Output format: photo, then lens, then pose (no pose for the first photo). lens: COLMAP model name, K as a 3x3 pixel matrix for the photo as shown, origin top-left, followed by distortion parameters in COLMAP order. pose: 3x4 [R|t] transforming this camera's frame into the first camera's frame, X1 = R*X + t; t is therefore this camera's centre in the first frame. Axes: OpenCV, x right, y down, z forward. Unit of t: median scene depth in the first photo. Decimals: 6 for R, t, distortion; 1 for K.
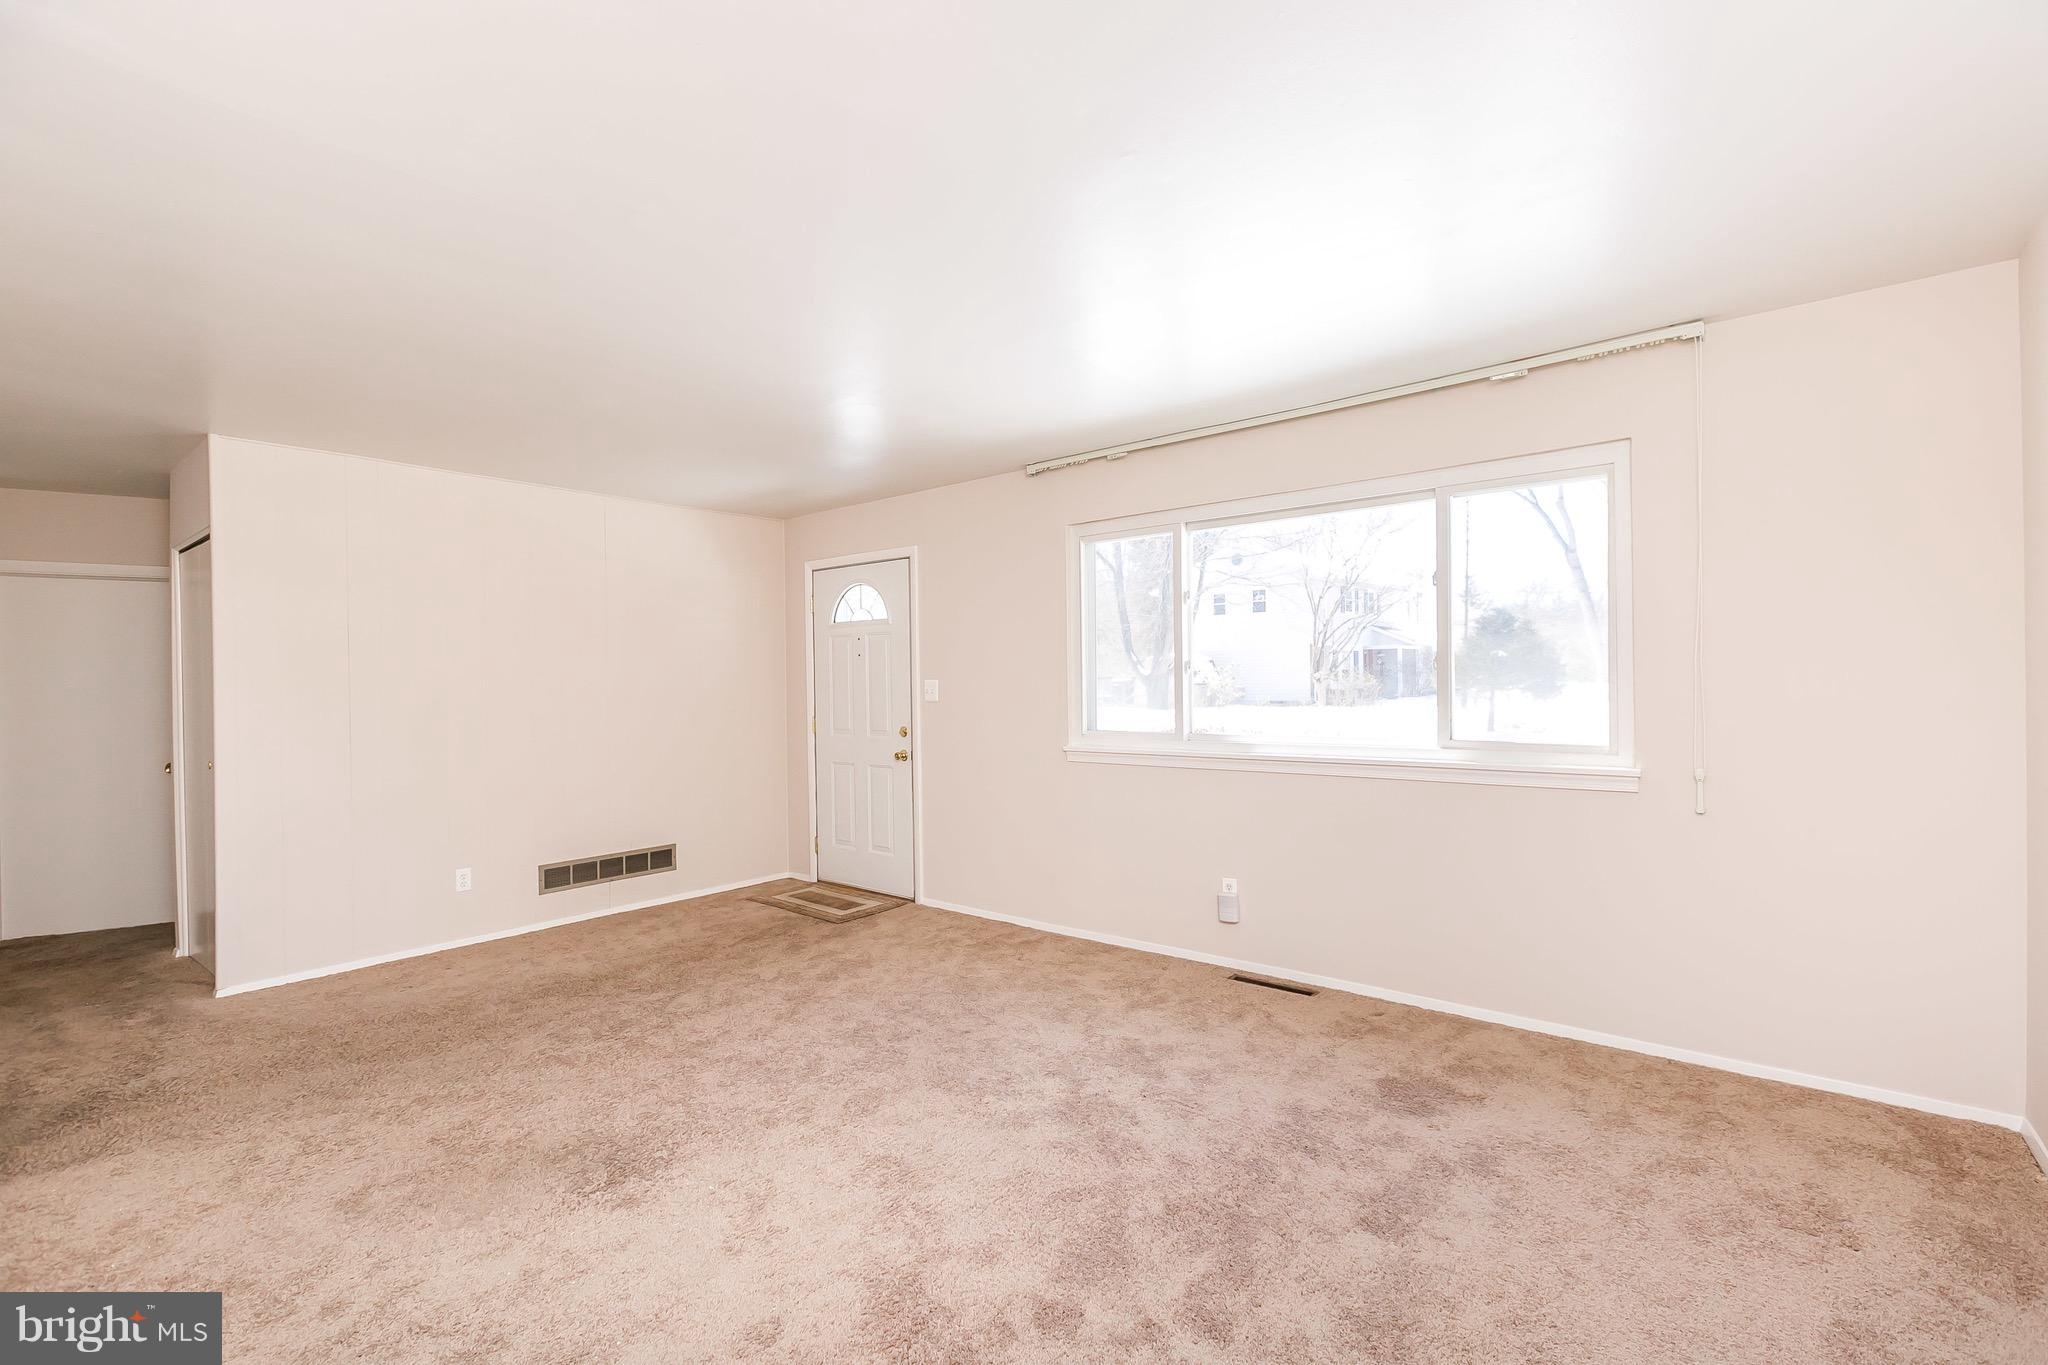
lens RADIAL K [[924.1, 0, 1030.4], [0, 924.1, 668.1], [0, 0, 1]] dist [0.000842, -0.000020]
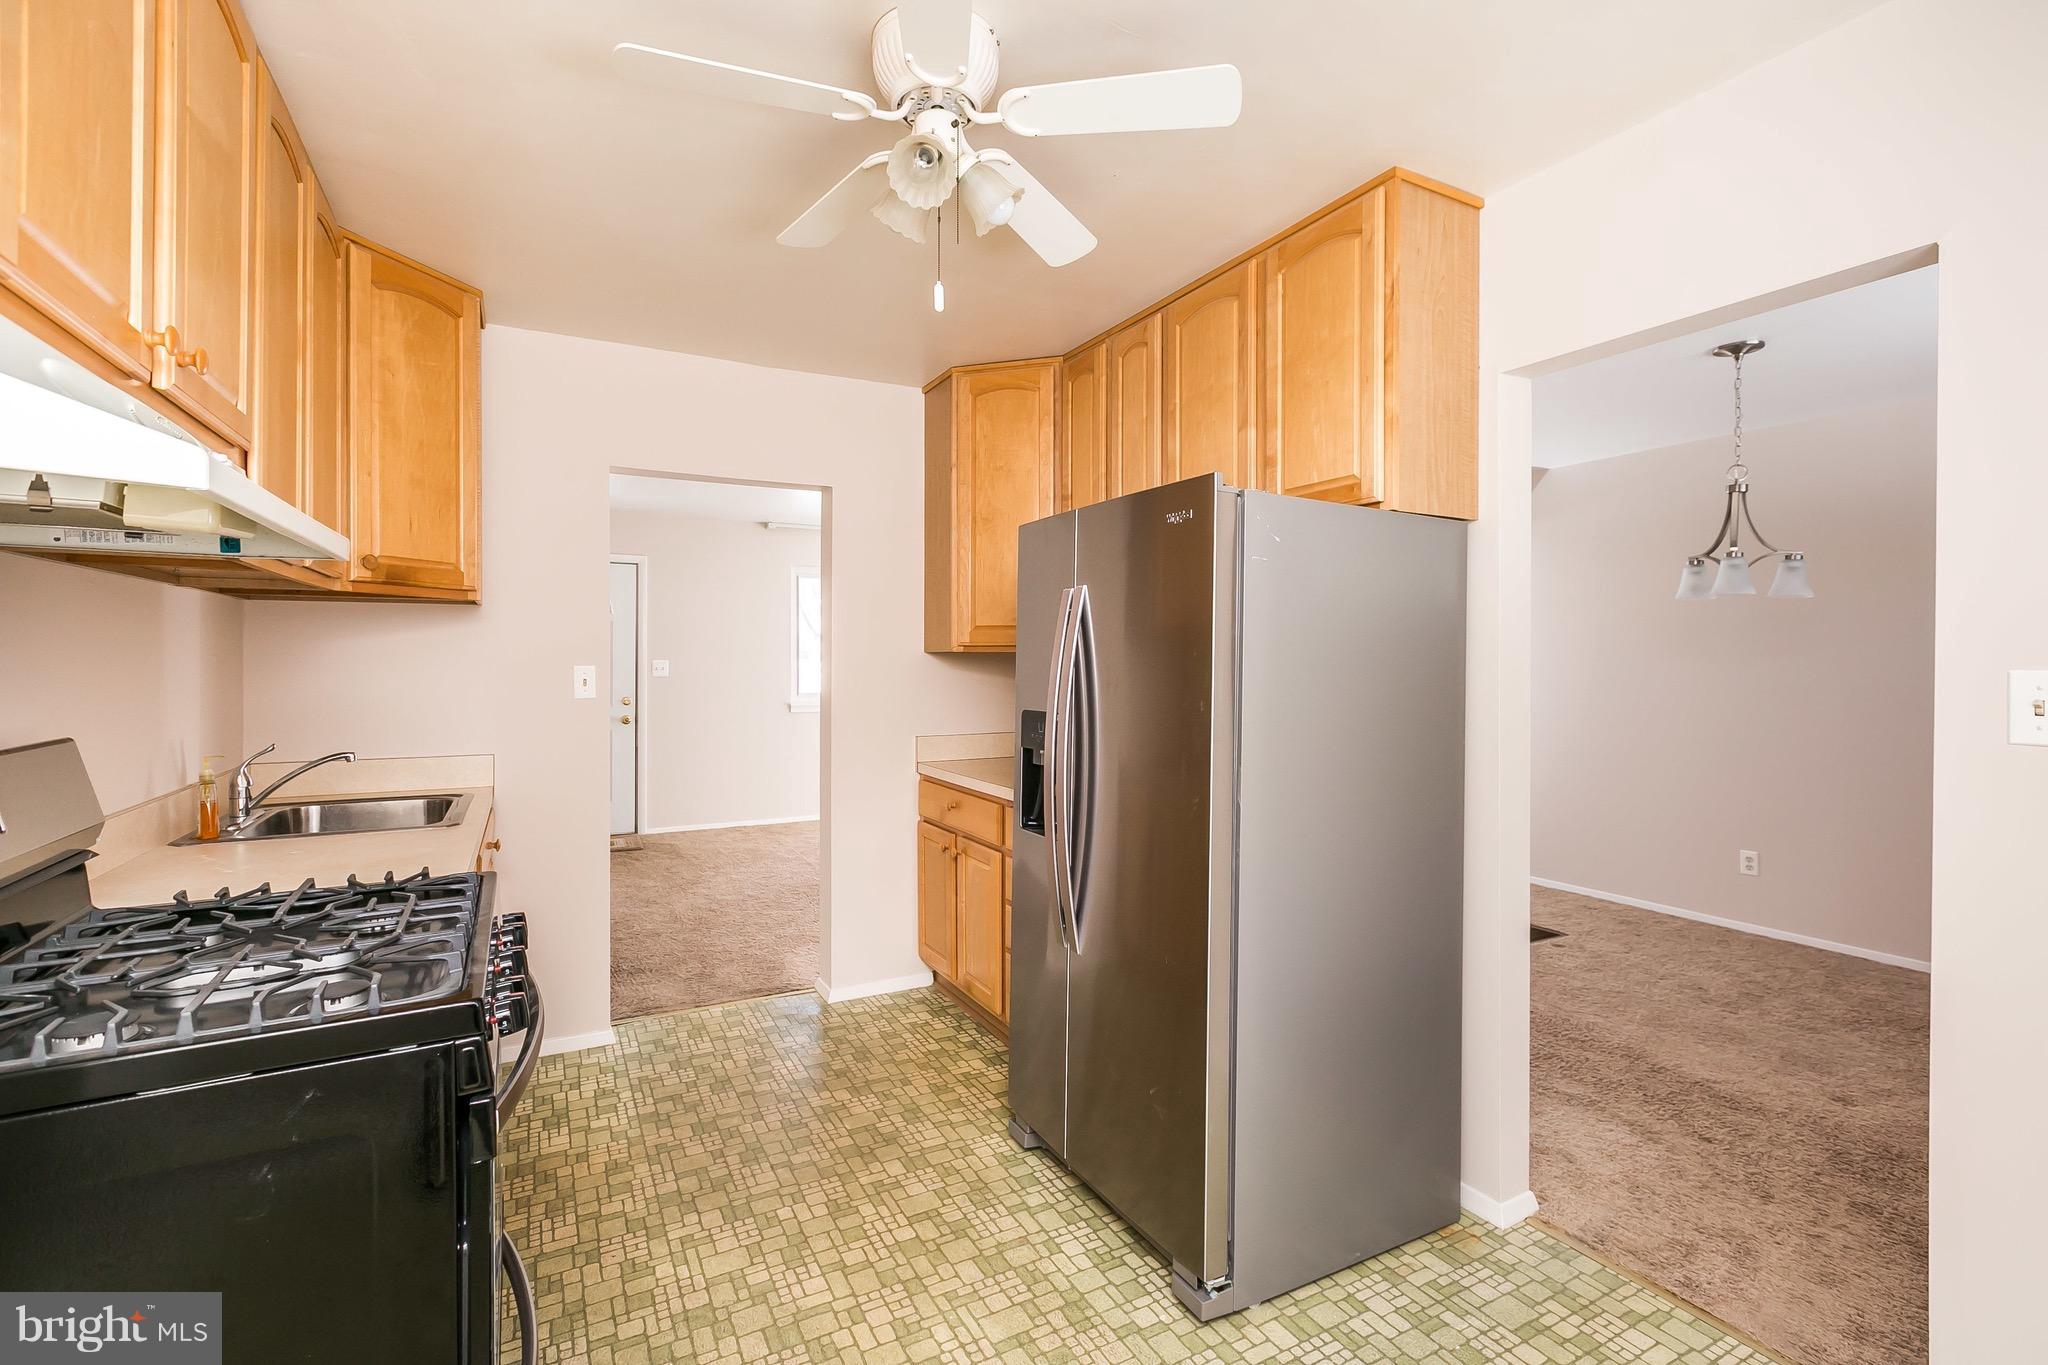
lens RADIAL K [[924.1, 0, 1030.4], [0, 924.1, 668.1], [0, 0, 1]] dist [0.000842, -0.000020]
pose [[0.363843, 0.007768, 0.931428, -1.108115], [-0.018896, 0.999821, -0.000958, 0.015010], [-0.931269, -0.017252, 0.363924, 0.034161]]
